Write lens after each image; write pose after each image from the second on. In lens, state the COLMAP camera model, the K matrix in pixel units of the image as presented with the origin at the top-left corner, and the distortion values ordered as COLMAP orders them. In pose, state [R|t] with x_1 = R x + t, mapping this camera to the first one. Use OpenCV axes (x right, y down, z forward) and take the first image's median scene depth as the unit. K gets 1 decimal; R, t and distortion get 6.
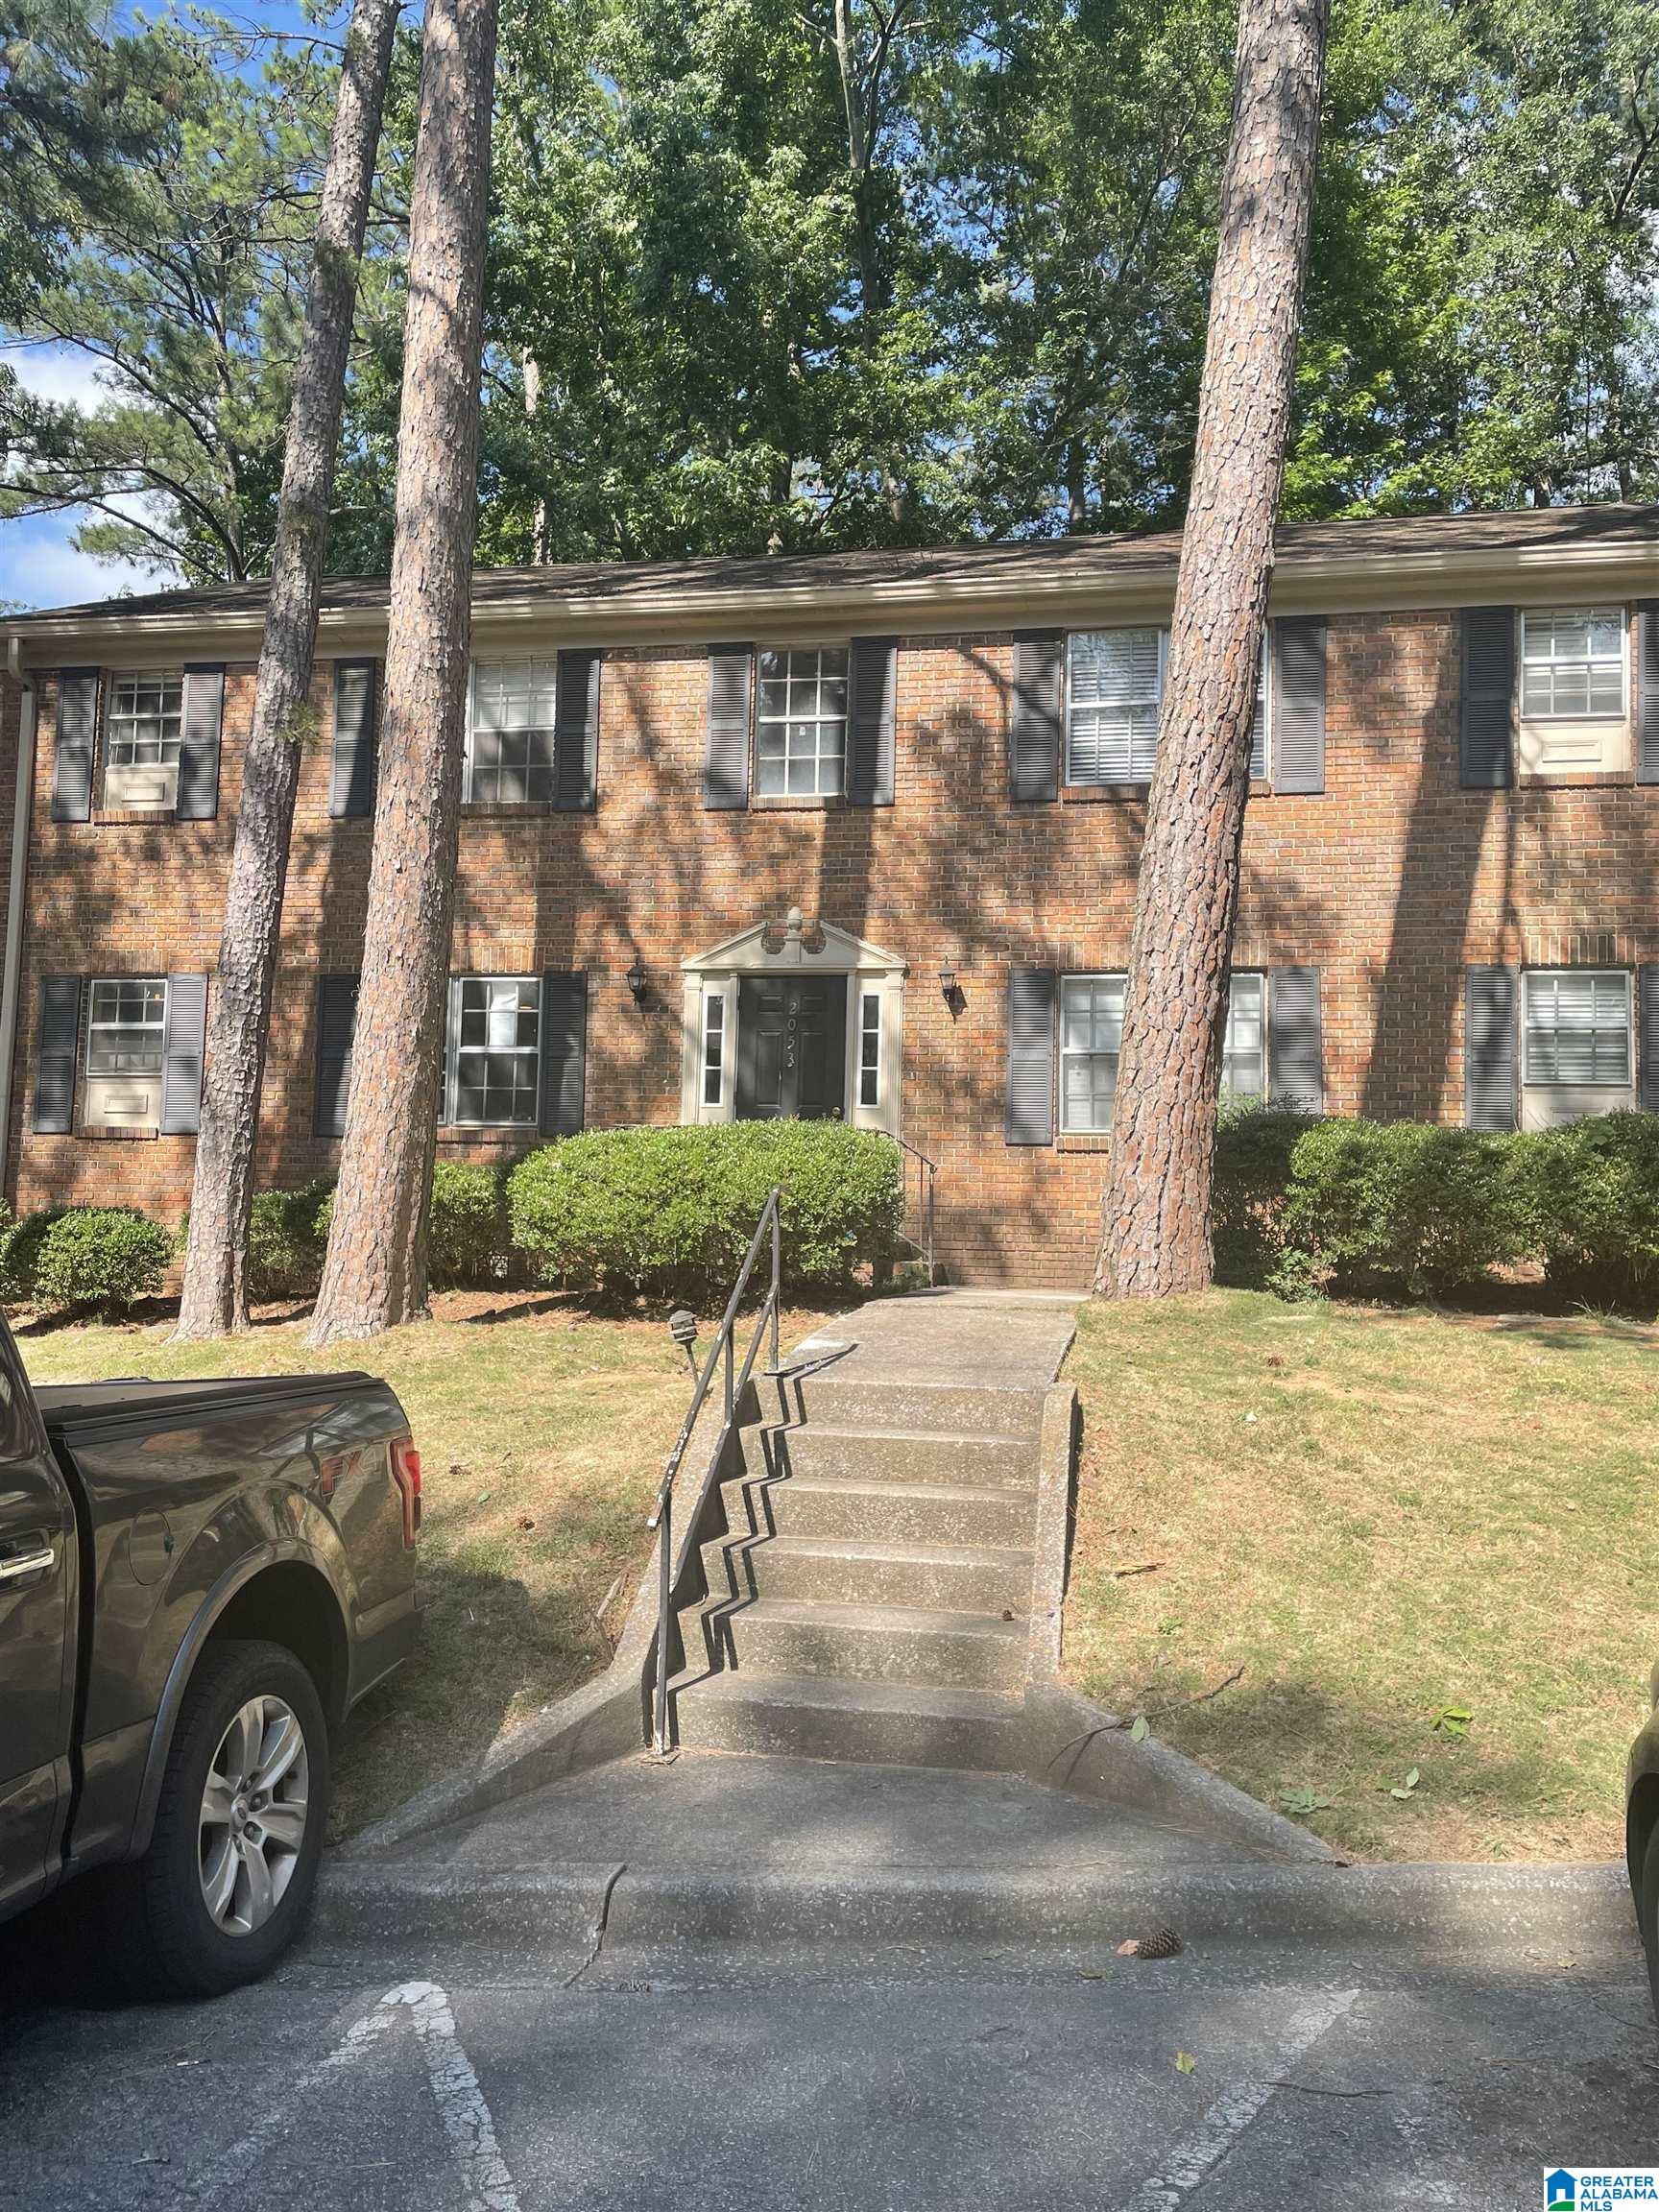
lens RADIAL K [[1658.4, 0, 843.9], [0, 1658.4, 1107.0], [0, 0, 1]] dist [0.085281, -0.101906]
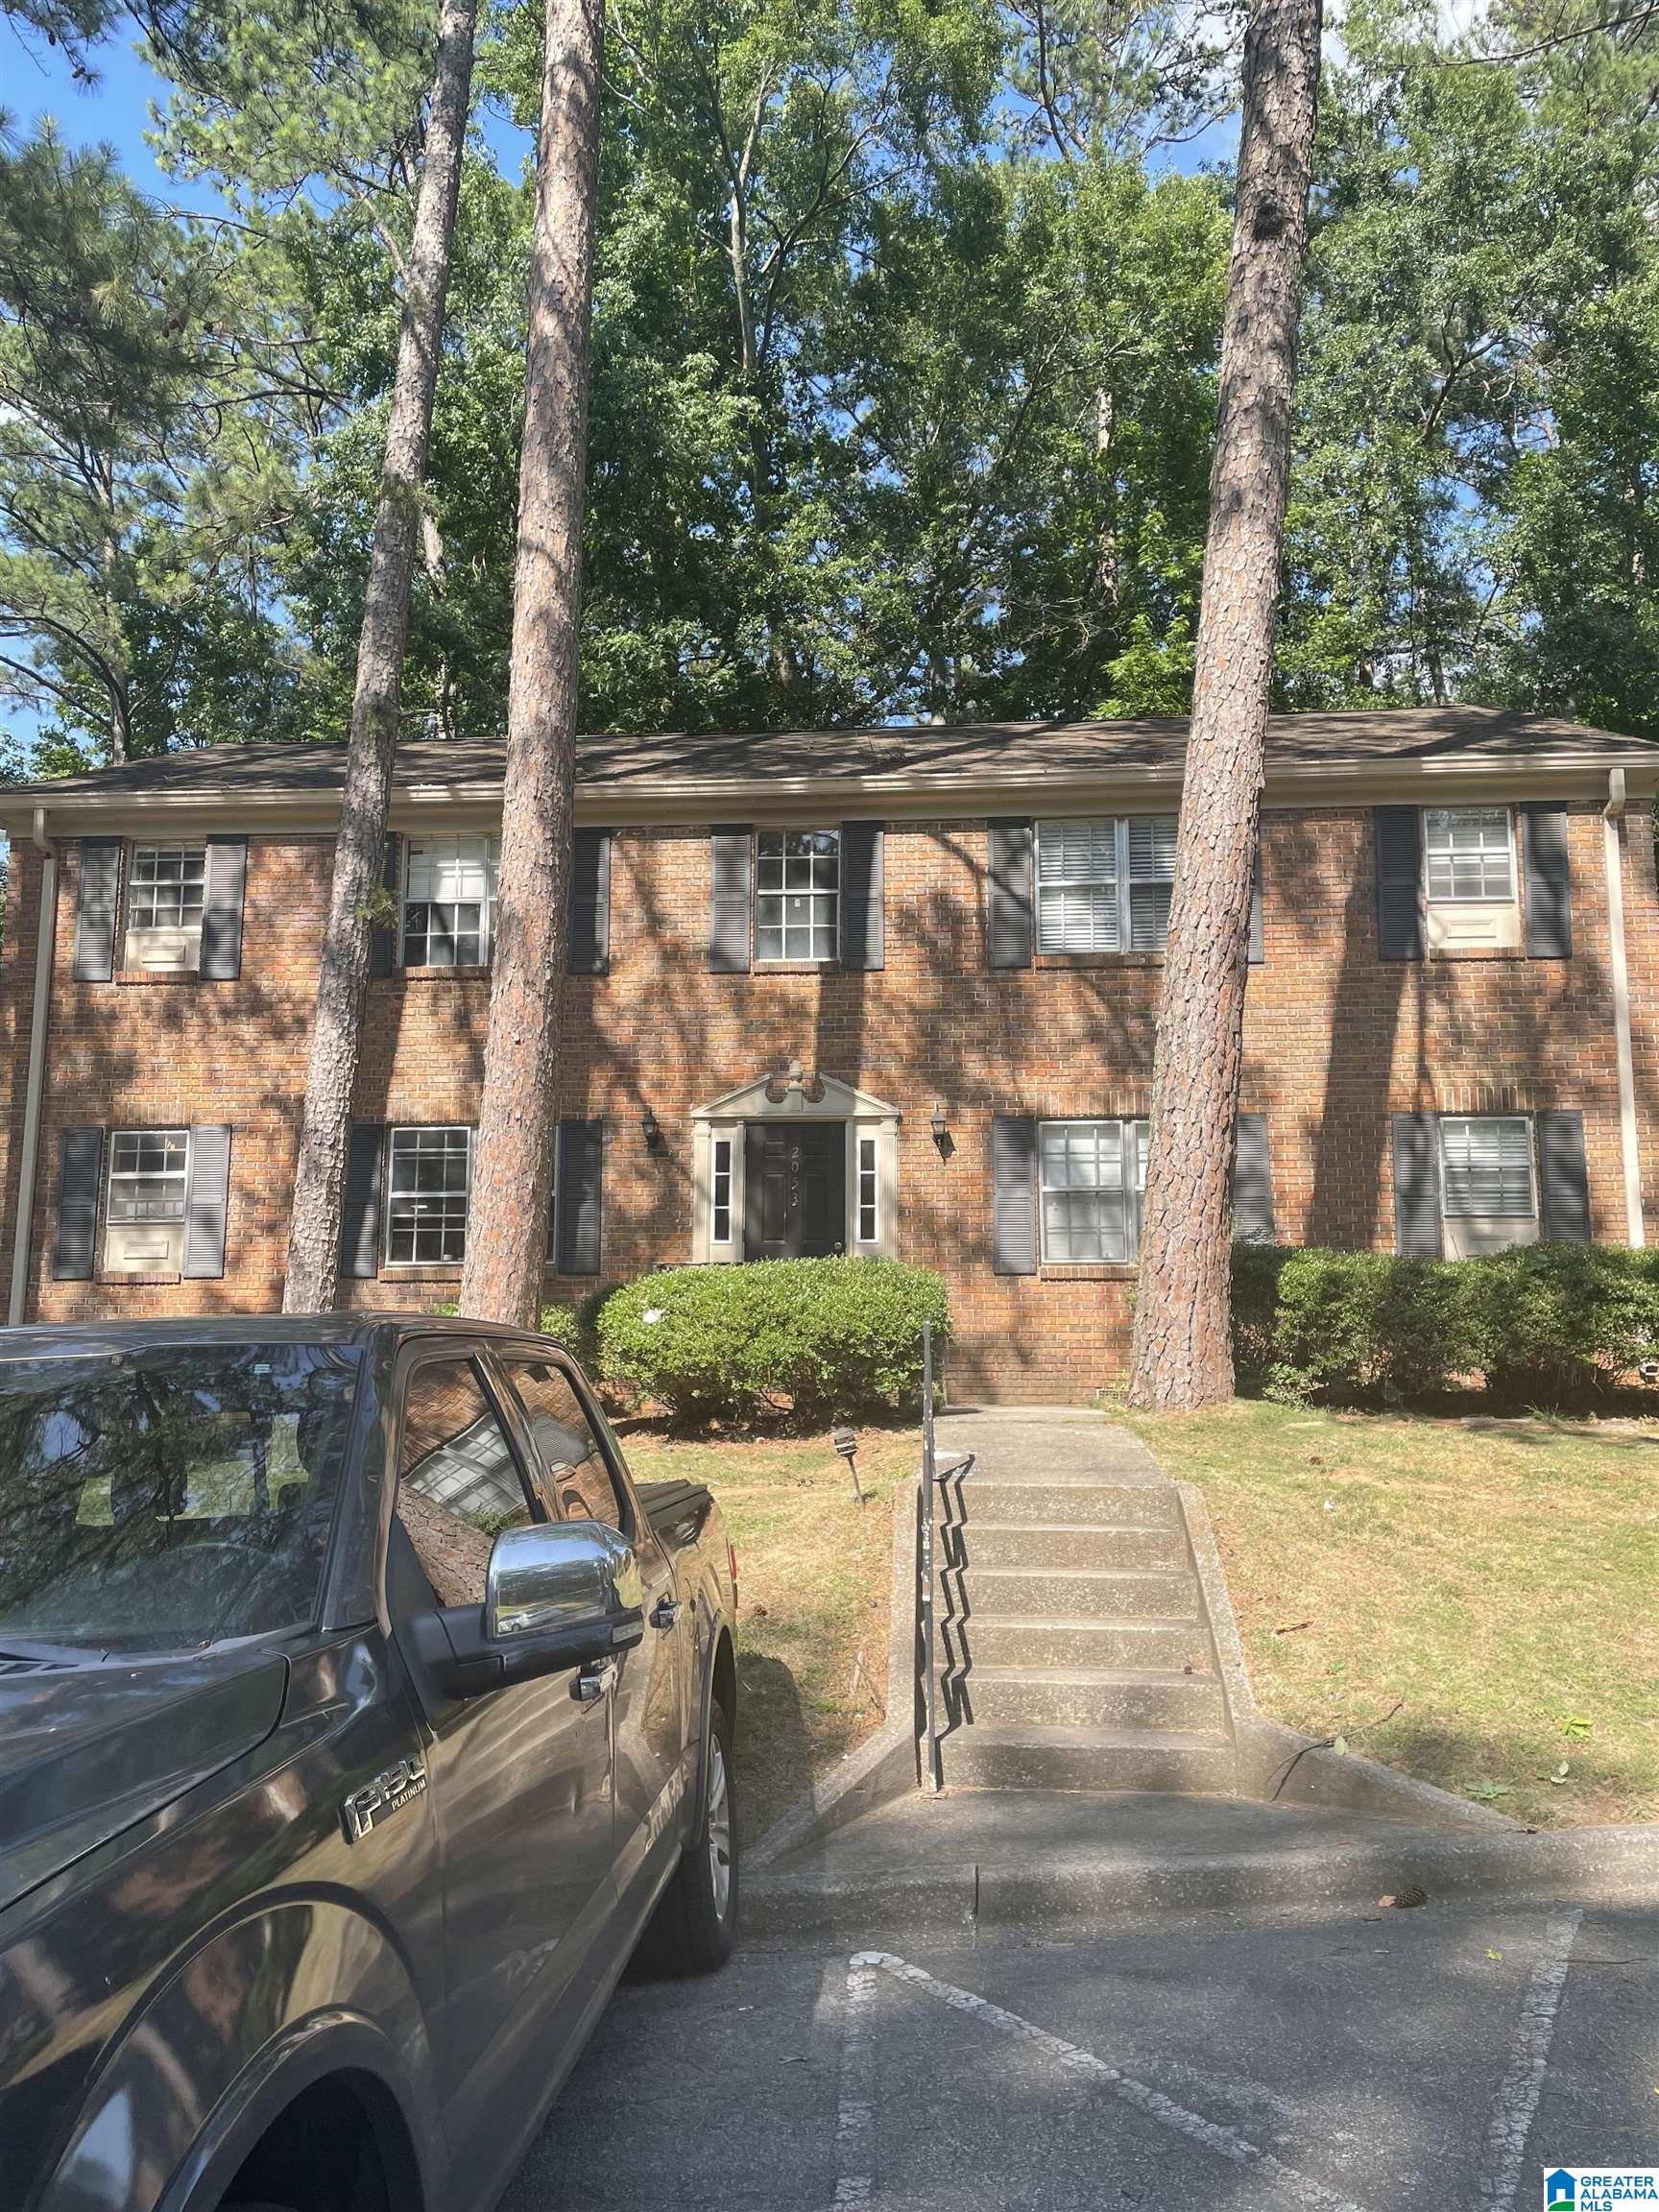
lens RADIAL K [[1658.4, 0, 831.3], [0, 1658.4, 1123.2], [0, 0, 1]] dist [0.085281, -0.101906]
pose [[0.994650, -0.007290, 0.103049, -0.141070], [0.013914, 0.997872, -0.063705, -0.010544], [-0.102365, 0.064798, 0.992634, -0.108340]]
